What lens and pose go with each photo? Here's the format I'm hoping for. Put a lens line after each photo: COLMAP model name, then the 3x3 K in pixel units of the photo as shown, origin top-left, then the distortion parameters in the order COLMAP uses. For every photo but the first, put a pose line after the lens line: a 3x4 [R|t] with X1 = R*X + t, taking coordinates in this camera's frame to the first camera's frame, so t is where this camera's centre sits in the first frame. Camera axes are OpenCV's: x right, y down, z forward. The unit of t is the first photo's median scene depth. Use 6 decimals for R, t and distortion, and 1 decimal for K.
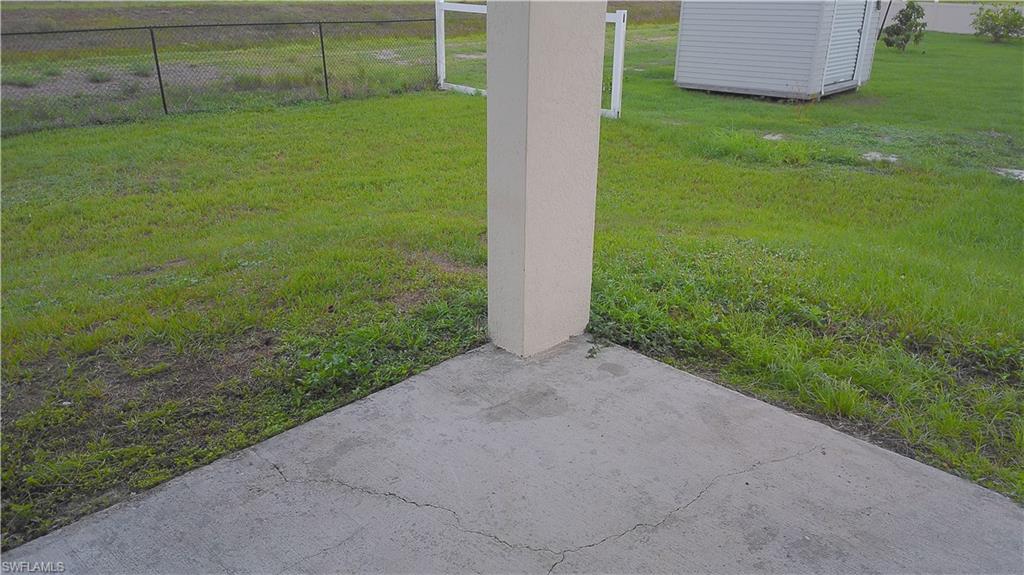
lens RADIAL K [[756.4, 0, 511.6], [0, 756.4, 286.8], [0, 0, 1]] dist [0.108999, -0.087773]
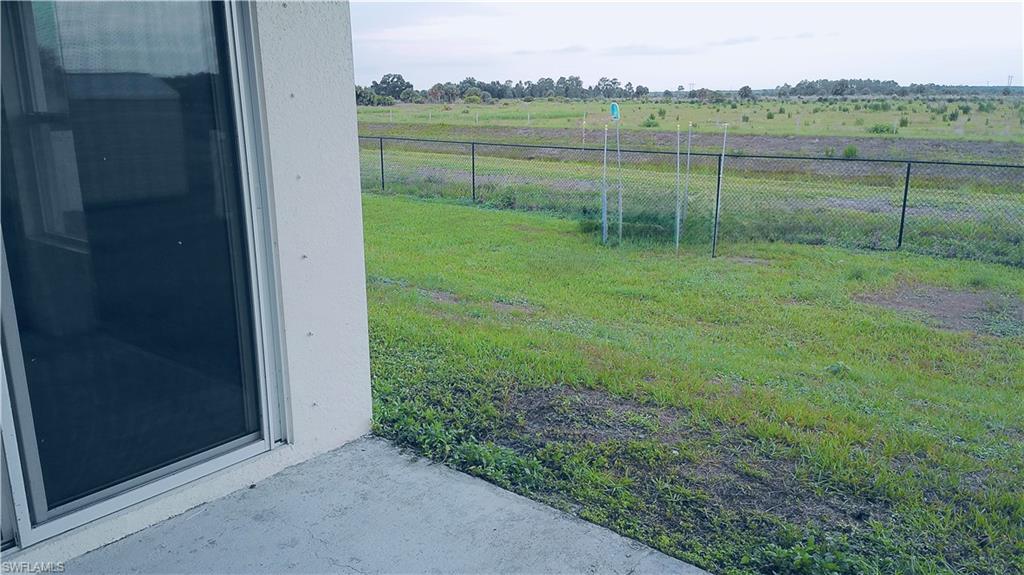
lens RADIAL K [[756.4, 0, 511.5], [0, 756.4, 288.4], [0, 0, 1]] dist [0.108999, -0.087773]
pose [[0.105459, 0.220340, -0.969705, 0.494613], [-0.375377, 0.911820, 0.166363, -0.184442], [0.920853, 0.346461, 0.178870, 0.472360]]
